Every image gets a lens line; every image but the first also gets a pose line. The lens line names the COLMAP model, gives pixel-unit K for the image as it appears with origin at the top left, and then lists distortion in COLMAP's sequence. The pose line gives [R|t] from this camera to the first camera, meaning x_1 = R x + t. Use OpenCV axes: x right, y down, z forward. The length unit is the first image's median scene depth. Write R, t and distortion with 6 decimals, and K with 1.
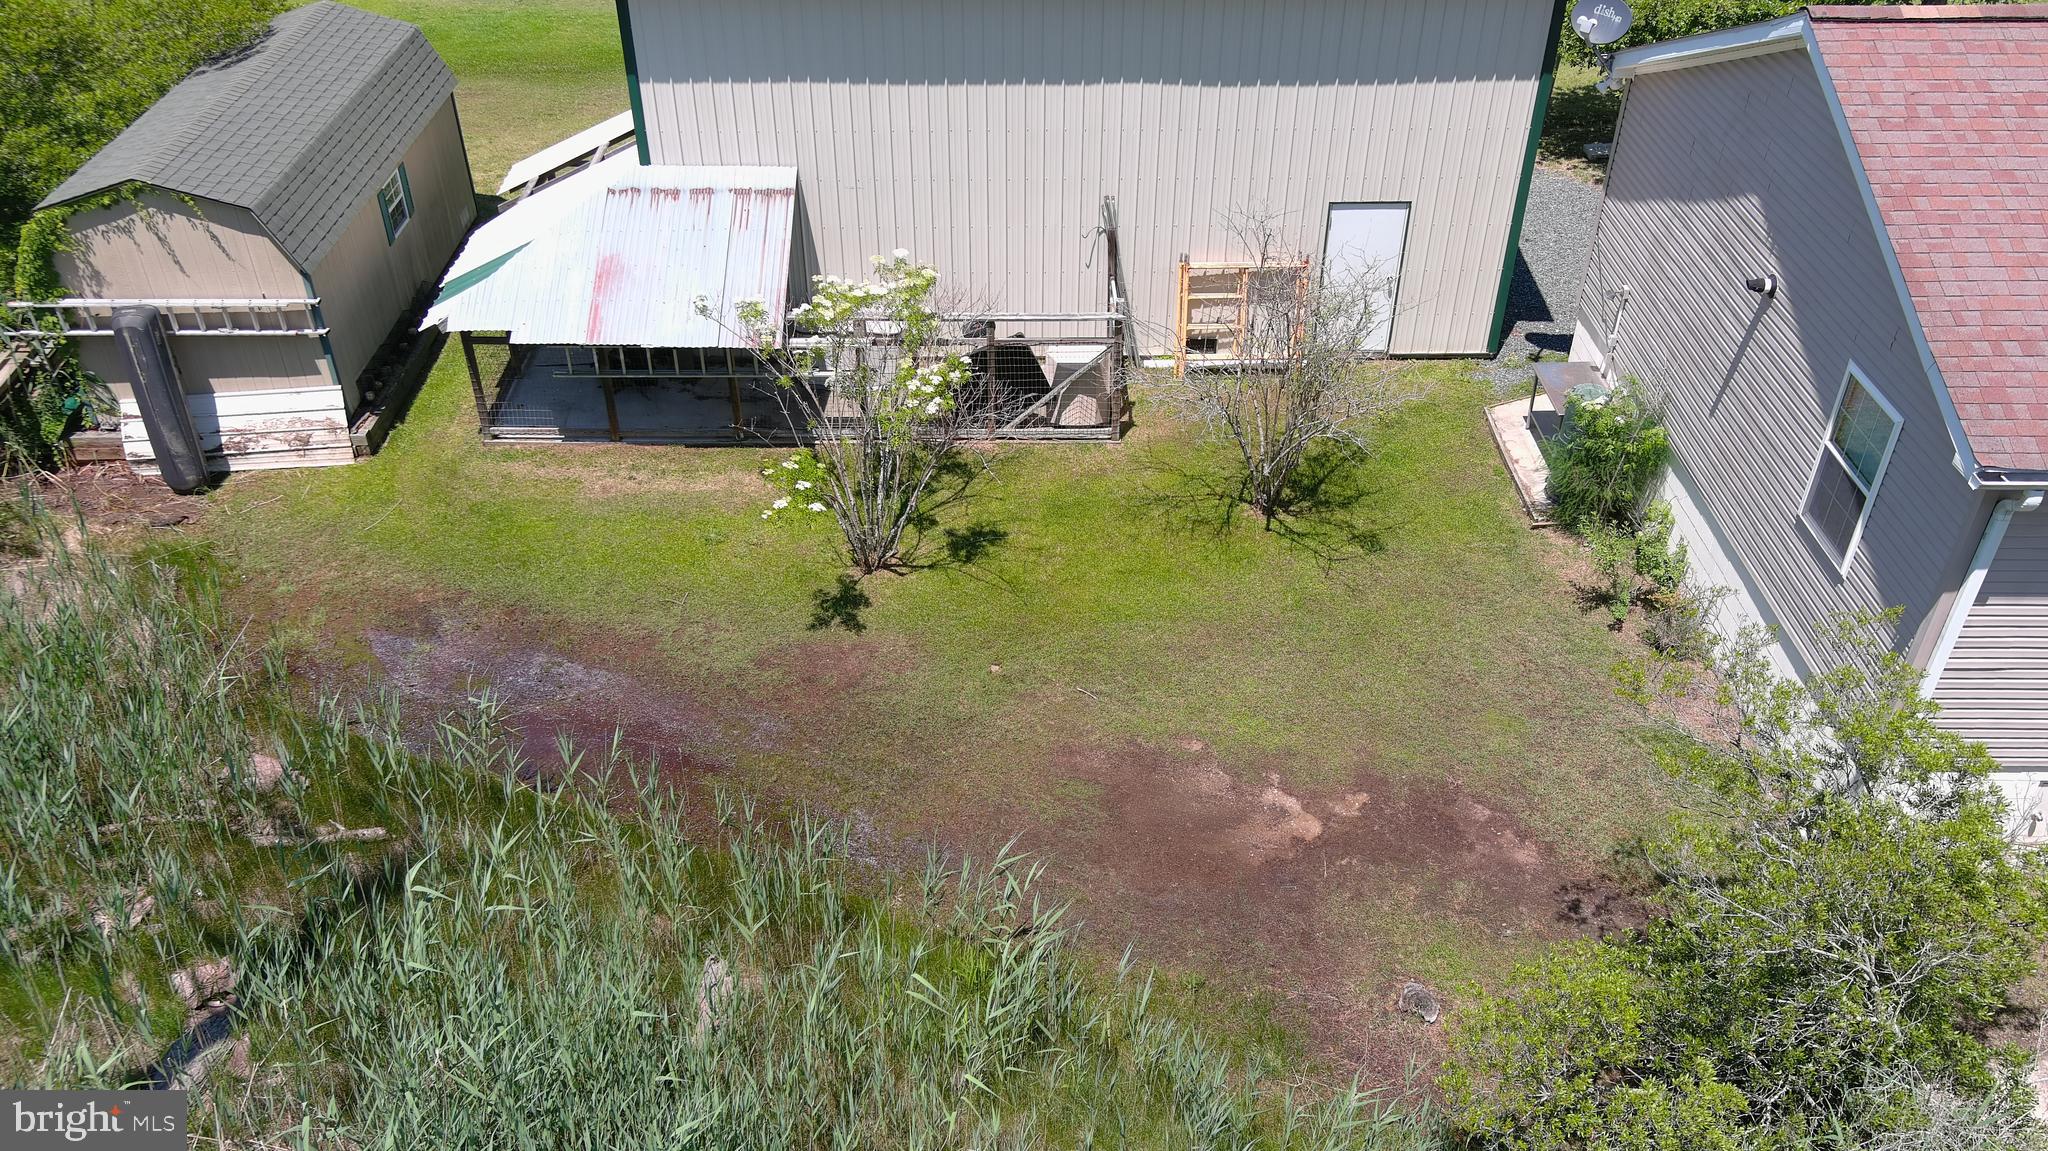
lens RADIAL K [[1596.8, 0, 1023.6], [0, 1596.8, 576.7], [0, 0, 1]] dist [0.041392, -0.046549]
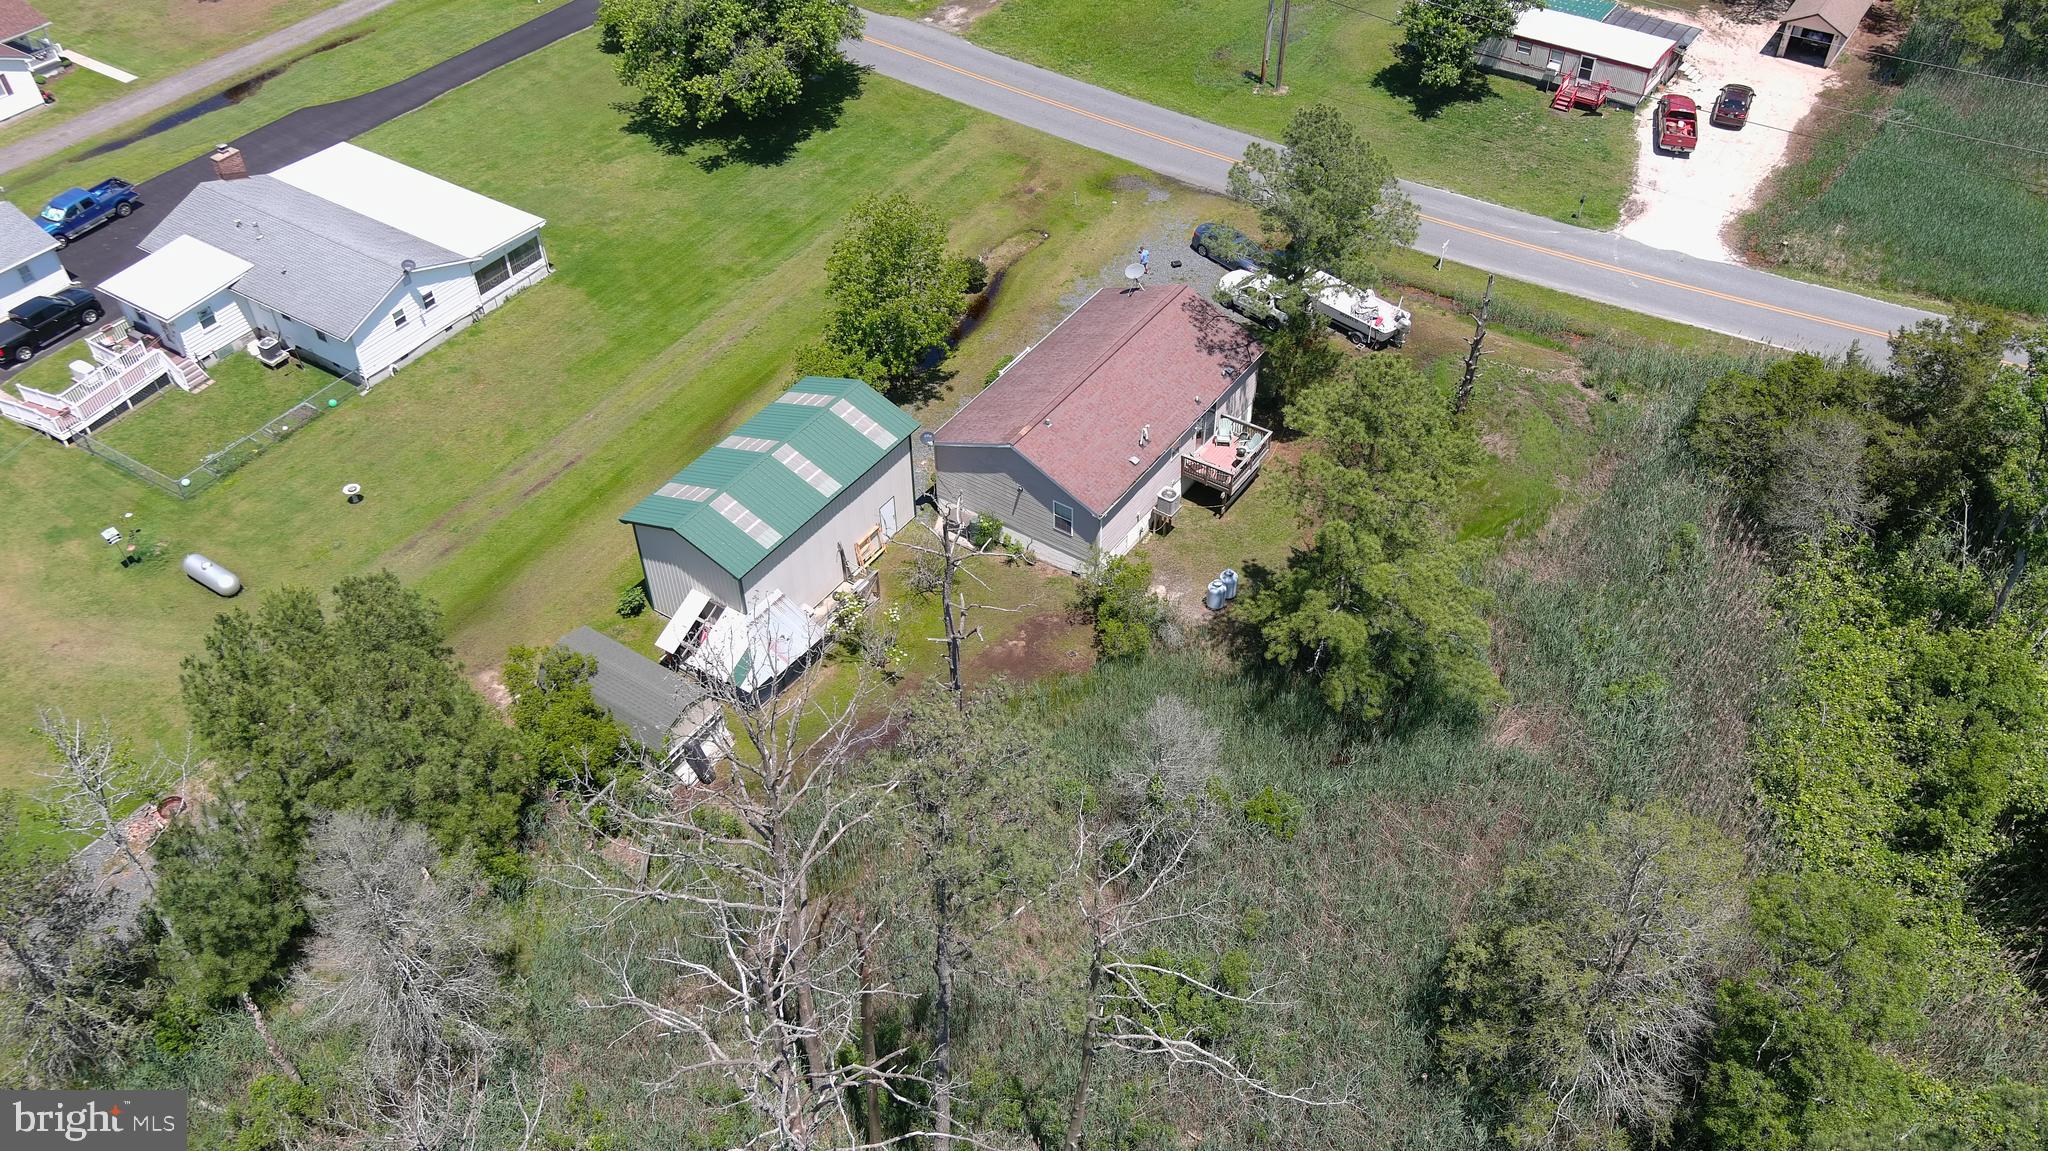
lens RADIAL K [[1596.8, 0, 1020.8], [0, 1596.8, 572.4], [0, 0, 1]] dist [0.041392, -0.046549]
pose [[0.570665, -0.565306, 0.595626, -2.211755], [0.498008, 0.814966, 0.296343, -1.240316], [-0.652939, 0.127514, 0.746599, -2.199800]]
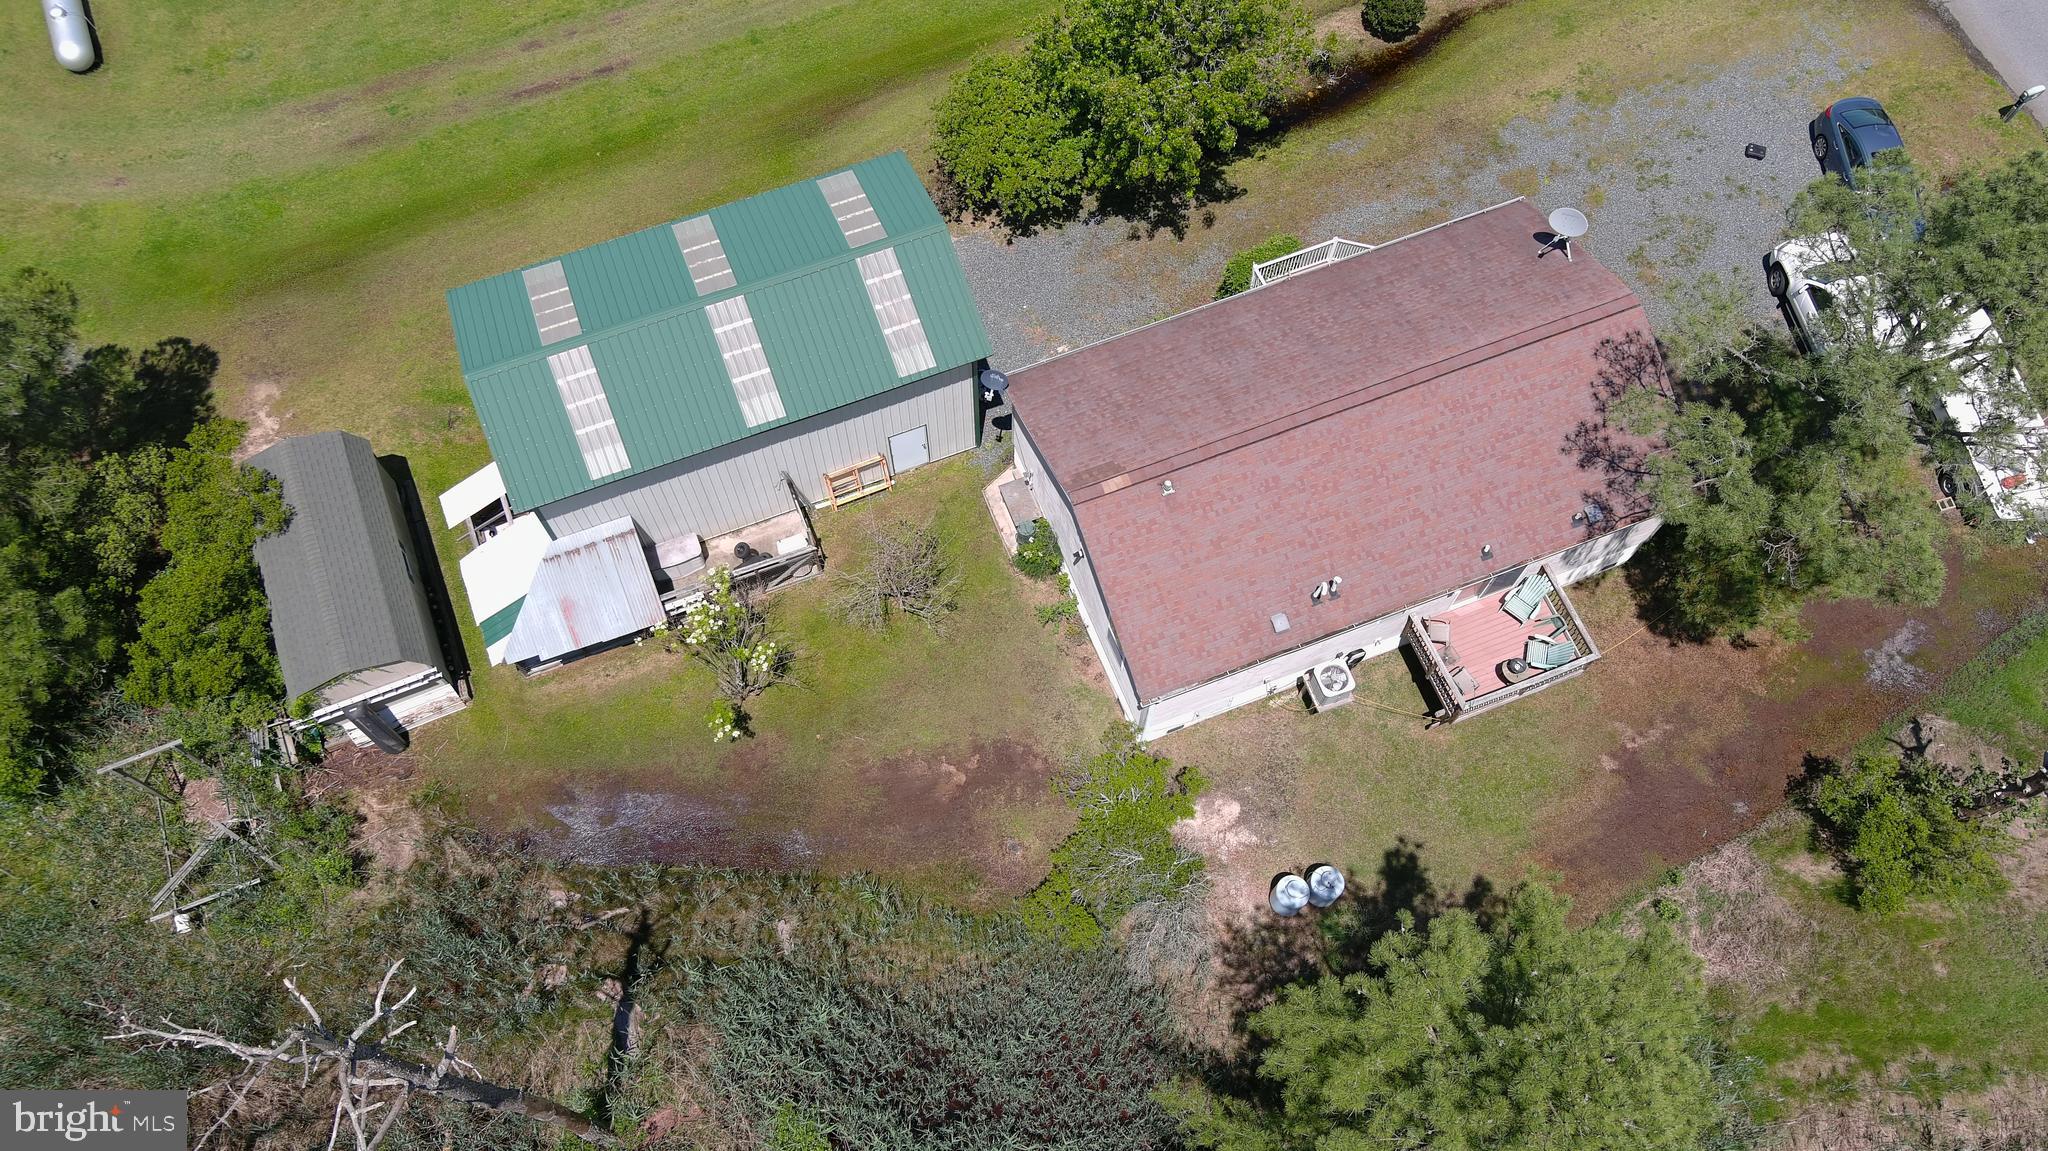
lens RADIAL K [[1596.8, 0, 1026.9], [0, 1596.8, 583.1], [0, 0, 1]] dist [0.041392, -0.046549]
pose [[0.933025, -0.329500, 0.144550, 0.003116], [0.209806, 0.824585, 0.525397, -1.384393], [-0.292312, -0.459881, 0.838489, -1.036556]]
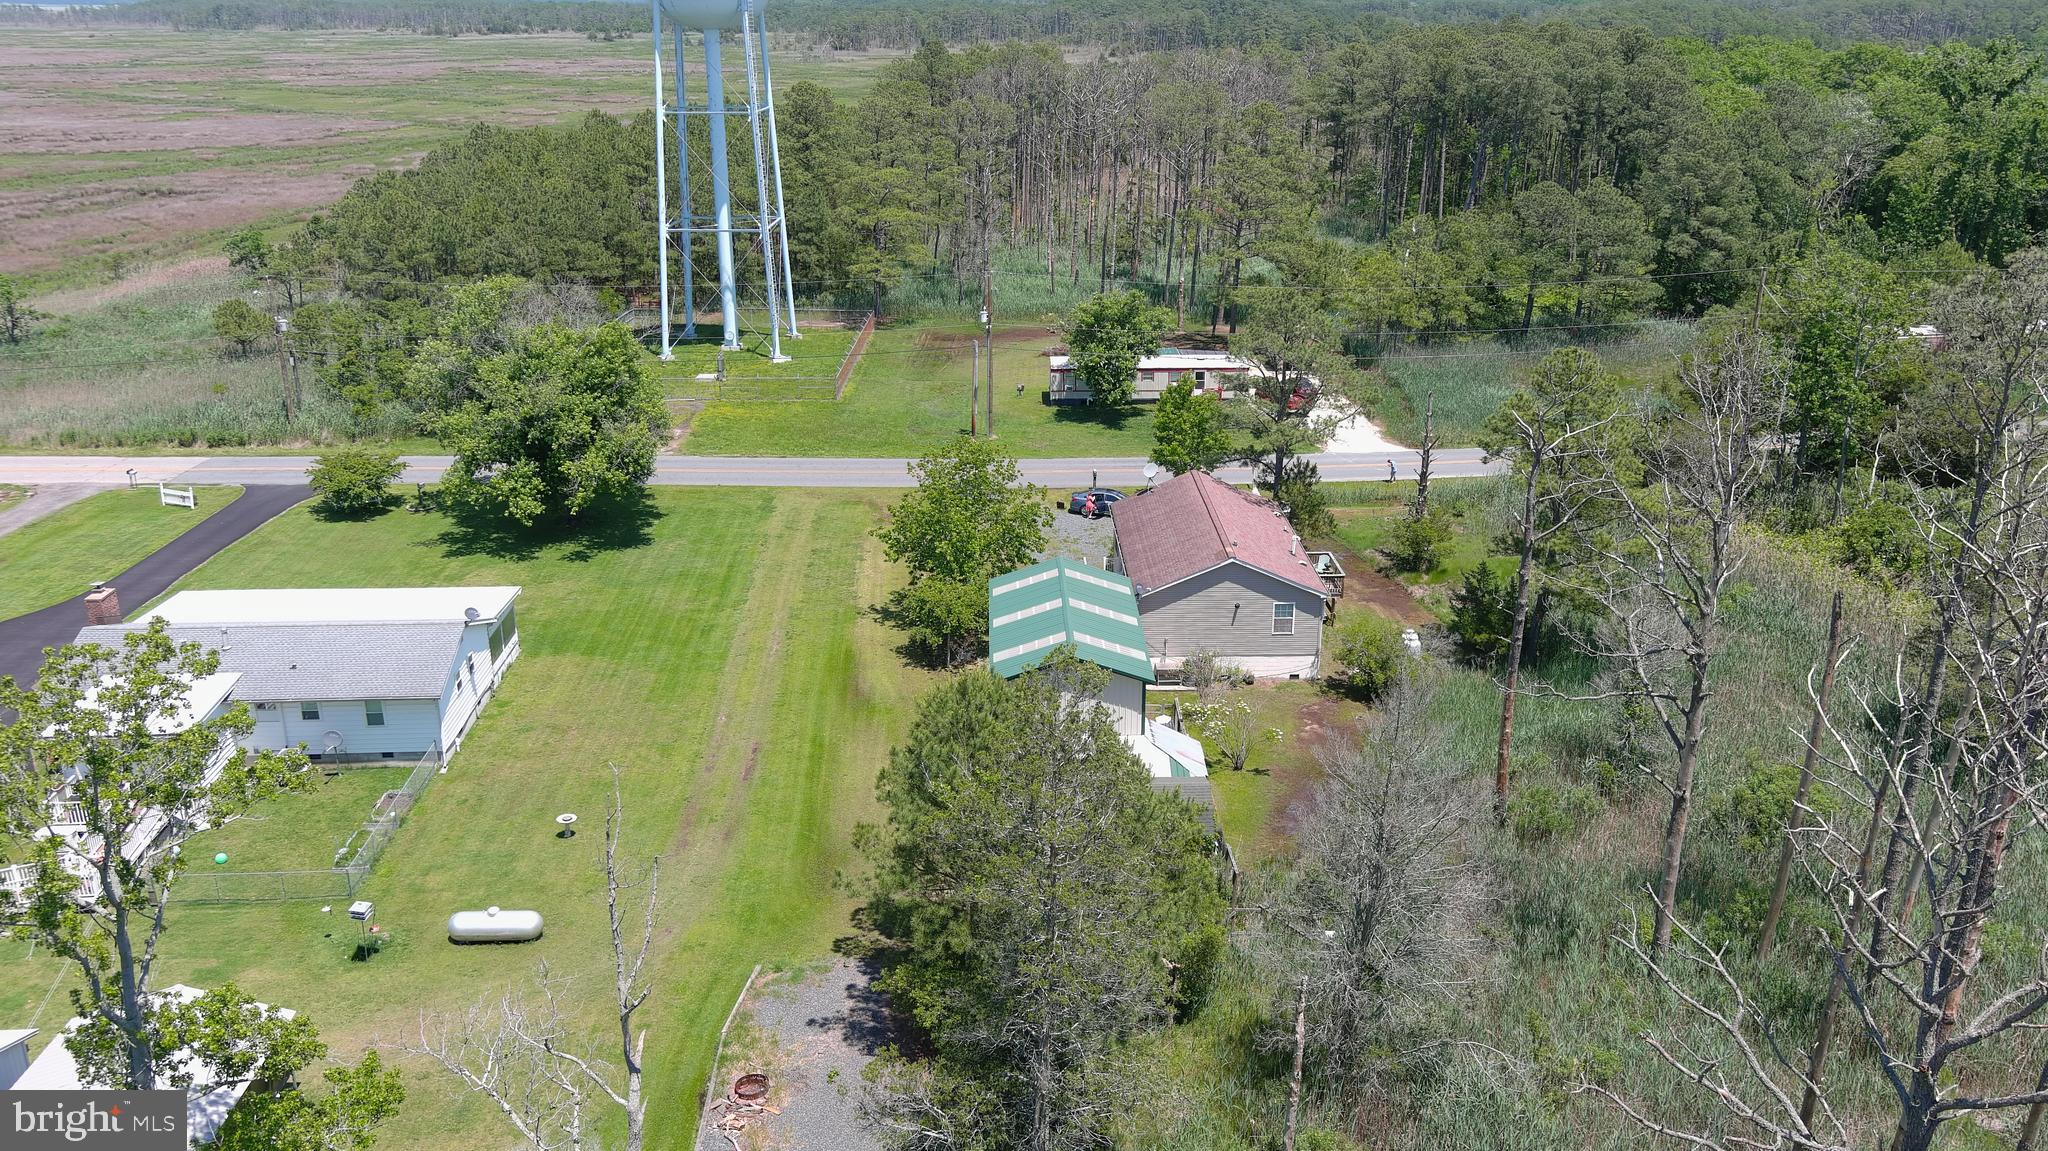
lens RADIAL K [[1596.8, 0, 1026.1], [0, 1596.8, 562.3], [0, 0, 1]] dist [0.041392, -0.046549]
pose [[-0.018291, -0.328340, 0.944382, -3.855275], [0.592712, 0.757117, 0.274712, -1.885176], [-0.805207, 0.564772, 0.180763, 0.519469]]
